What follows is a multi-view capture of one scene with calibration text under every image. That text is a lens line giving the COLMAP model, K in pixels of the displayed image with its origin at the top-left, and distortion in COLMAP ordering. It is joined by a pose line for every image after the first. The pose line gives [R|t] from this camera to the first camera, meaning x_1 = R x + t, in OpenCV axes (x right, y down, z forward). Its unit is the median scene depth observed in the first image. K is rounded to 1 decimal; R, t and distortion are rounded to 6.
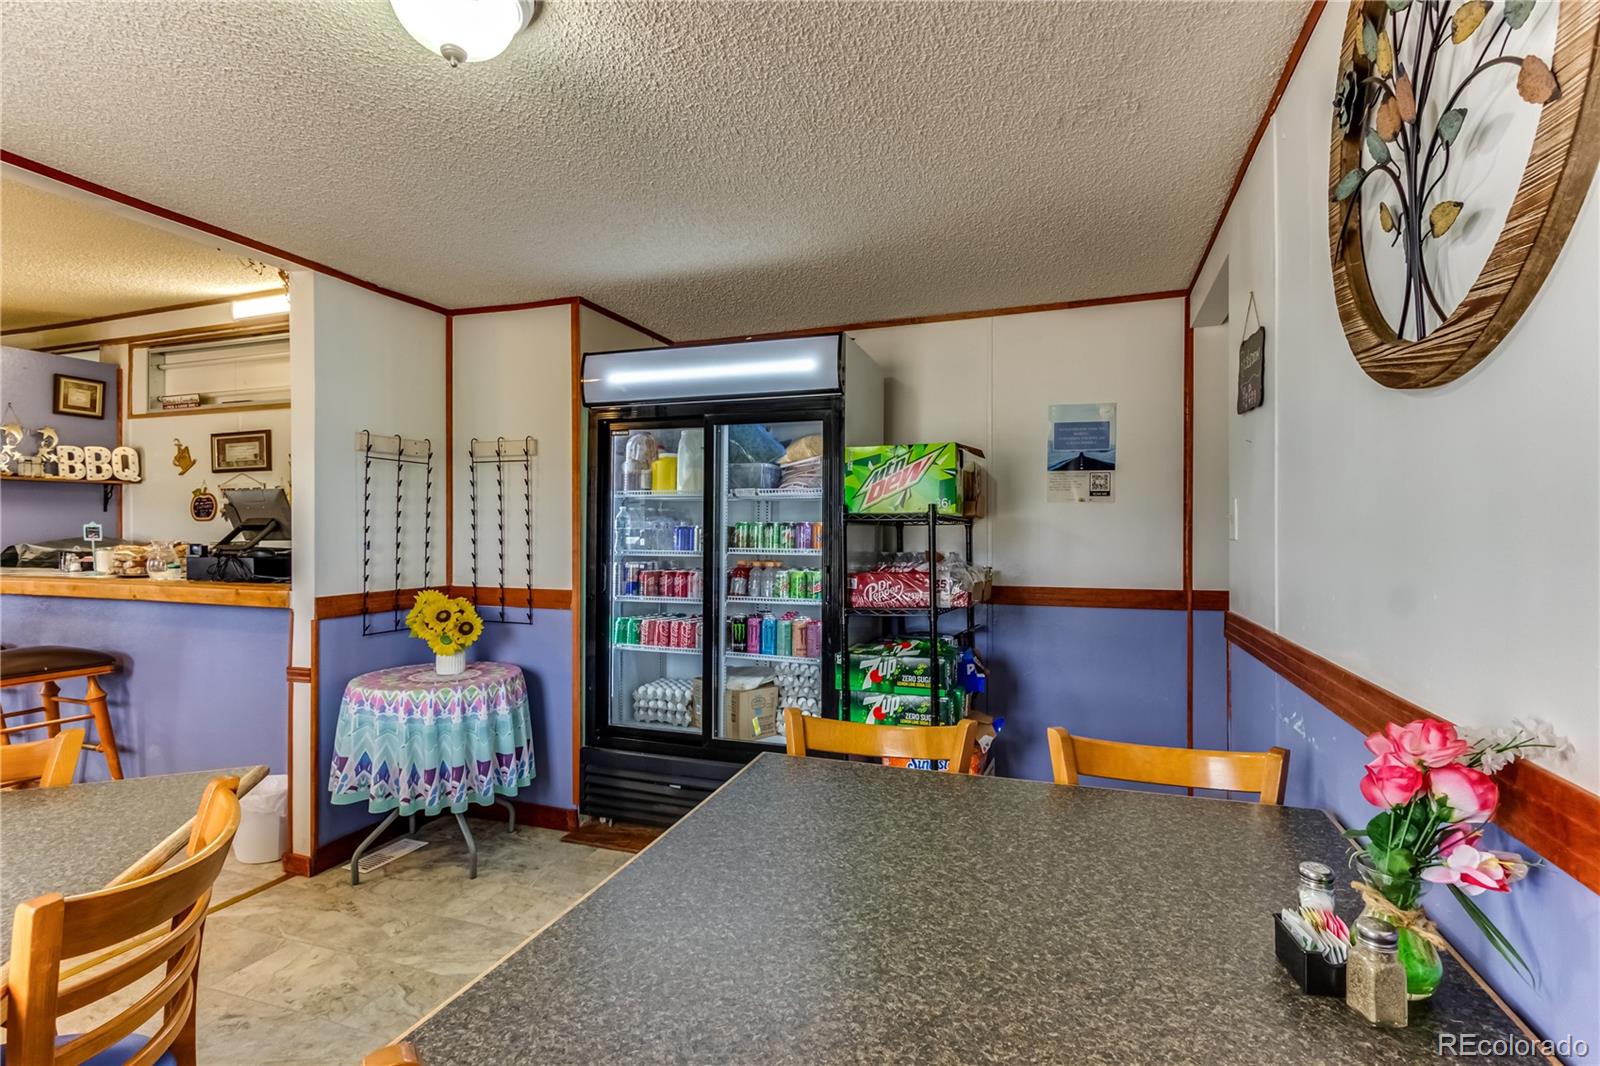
lens RADIAL K [[760.3, 0, 834.9], [0, 760.3, 548.6], [0, 0, 1]] dist [-0.000233, -0.003479]
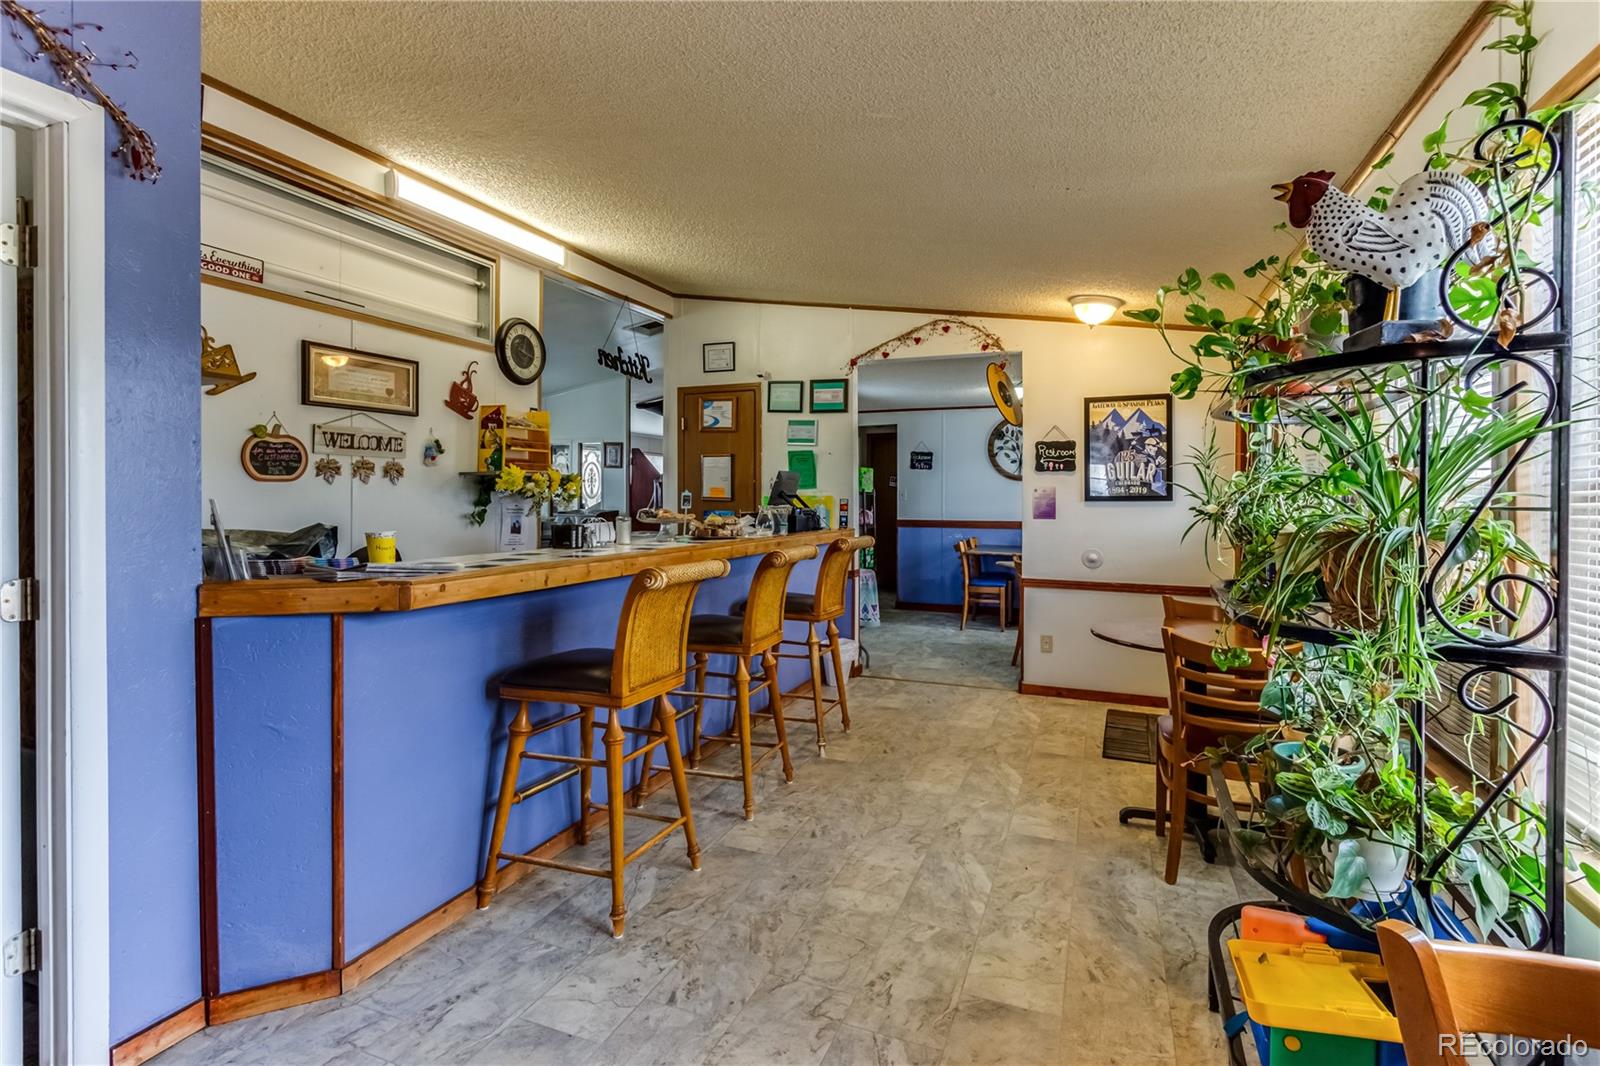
lens RADIAL K [[760.3, 0, 795.0], [0, 760.3, 501.8], [0, 0, 1]] dist [-0.000233, -0.003479]
pose [[0.032844, -0.012860, 0.999378, -1.419341], [0.014584, 0.999817, 0.012386, -0.021157], [-0.999354, 0.014168, 0.033025, 0.572915]]
